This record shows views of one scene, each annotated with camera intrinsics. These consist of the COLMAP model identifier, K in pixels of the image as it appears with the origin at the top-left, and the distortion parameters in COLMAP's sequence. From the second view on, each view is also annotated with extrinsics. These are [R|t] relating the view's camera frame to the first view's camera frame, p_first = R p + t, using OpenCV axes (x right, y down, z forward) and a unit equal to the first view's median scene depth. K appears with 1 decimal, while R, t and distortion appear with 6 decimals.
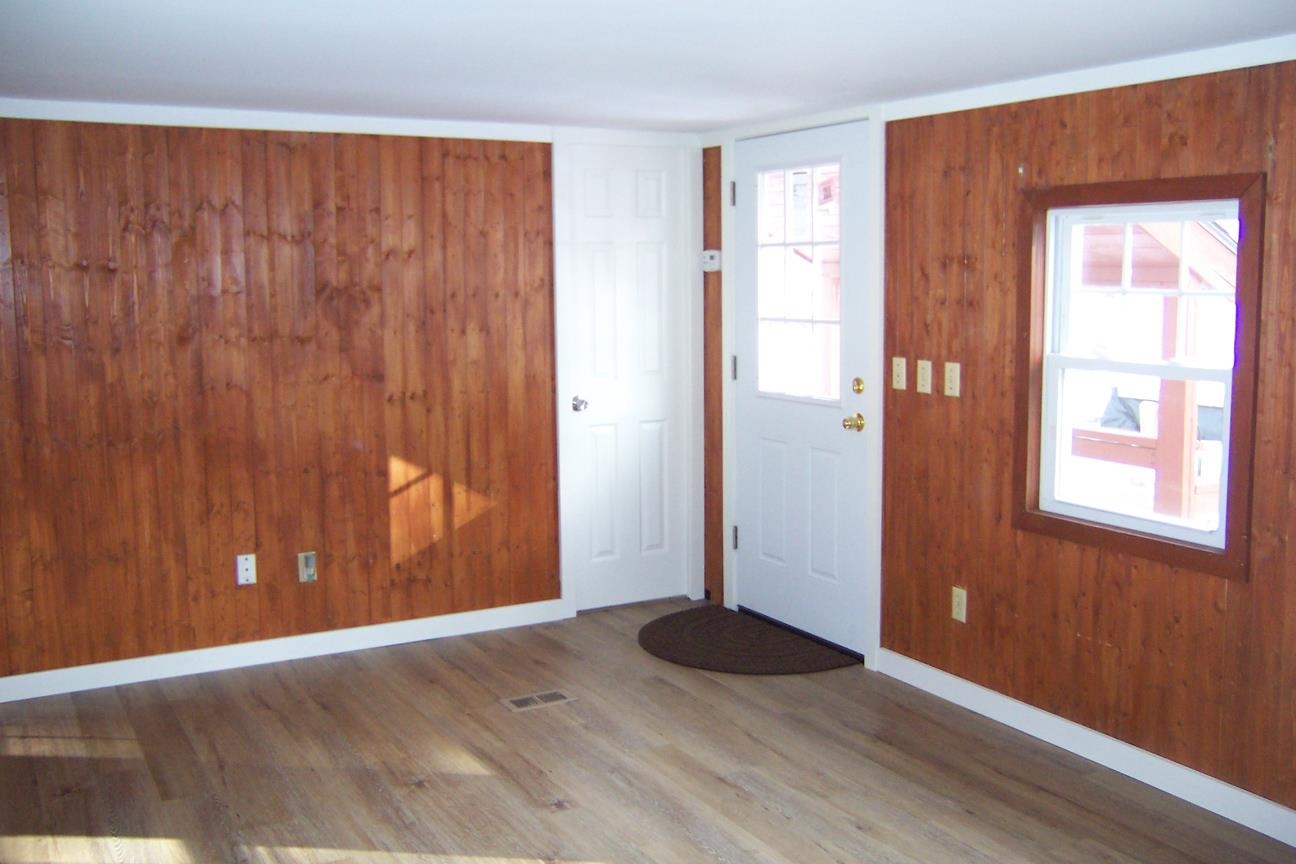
lens RADIAL K [[1282.4, 0, 647.1], [0, 1282.4, 432.0], [0, 0, 1]] dist [-0.076291, 0.000000]
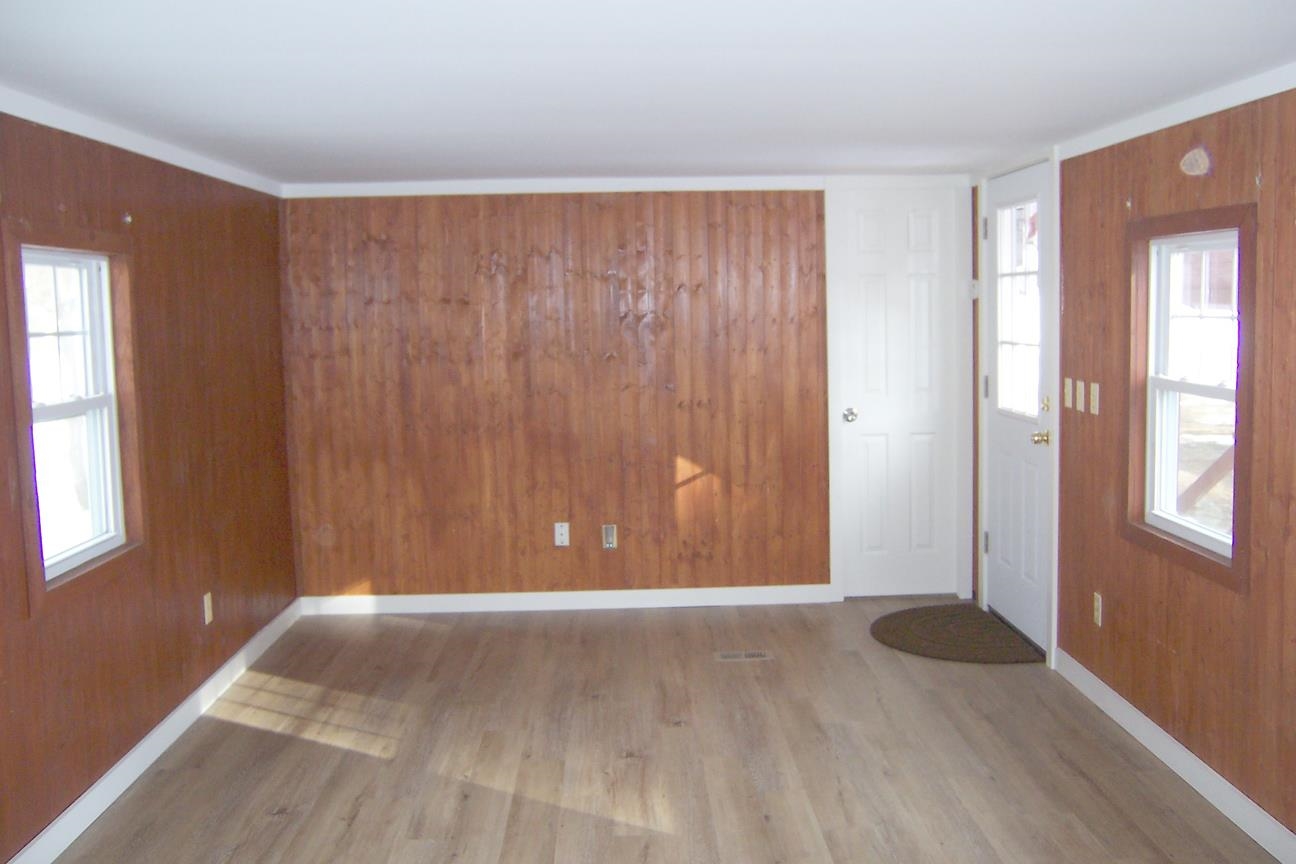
lens RADIAL K [[1282.4, 0, 646.8], [0, 1282.4, 427.6], [0, 0, 1]] dist [-0.076291, 0.000000]
pose [[0.884028, 0.035053, -0.466118, 0.371241], [-0.045109, 0.998928, -0.010432, 0.010636], [0.465253, 0.030248, 0.884661, -0.112061]]
